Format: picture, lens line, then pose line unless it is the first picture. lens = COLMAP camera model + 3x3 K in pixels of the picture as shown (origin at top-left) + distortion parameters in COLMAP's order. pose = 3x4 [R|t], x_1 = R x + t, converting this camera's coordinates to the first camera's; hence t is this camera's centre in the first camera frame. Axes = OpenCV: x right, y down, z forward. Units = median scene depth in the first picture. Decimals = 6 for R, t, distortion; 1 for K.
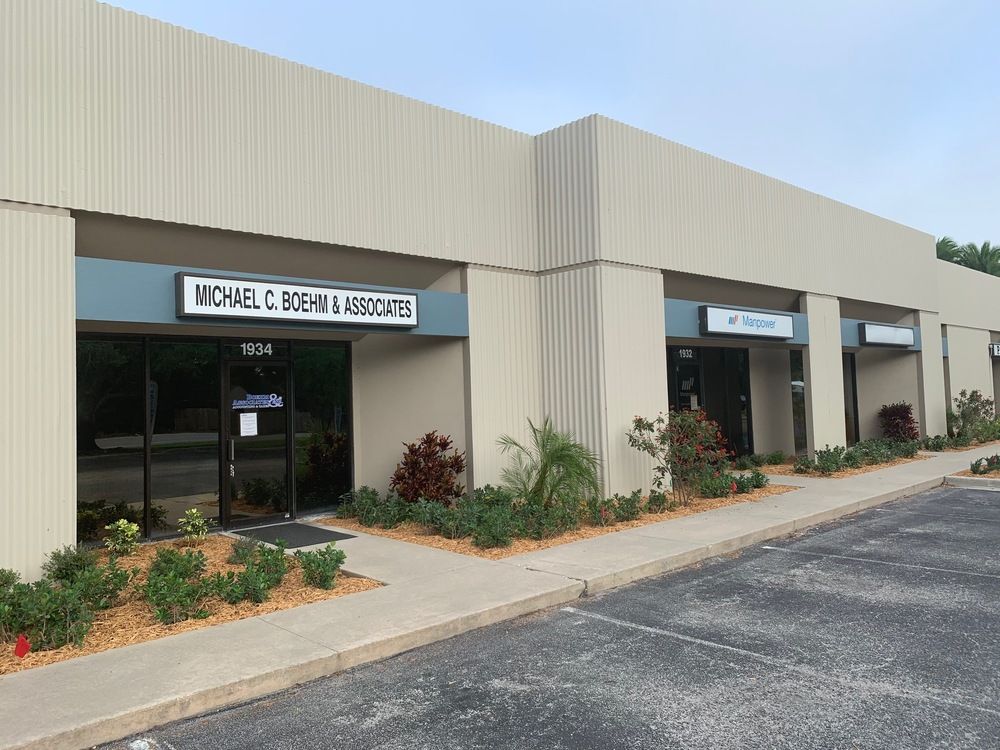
lens RADIAL K [[753.8, 0, 501.3], [0, 753.8, 357.9], [0, 0, 1]] dist [0.037684, -0.044000]
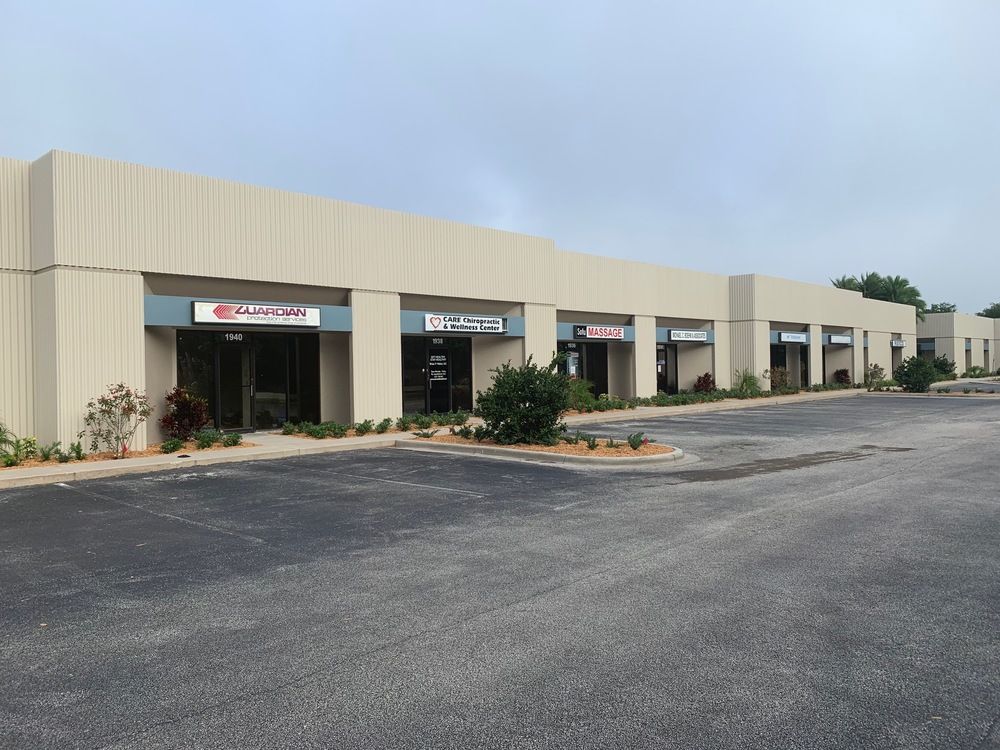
lens RADIAL K [[753.8, 0, 496.5], [0, 753.8, 375.9], [0, 0, 1]] dist [0.037684, -0.044000]
pose [[0.998438, 0.008544, 0.055212, -1.209274], [-0.011561, 0.998443, 0.054562, -0.057509], [-0.054659, -0.055115, 0.996983, -2.290886]]
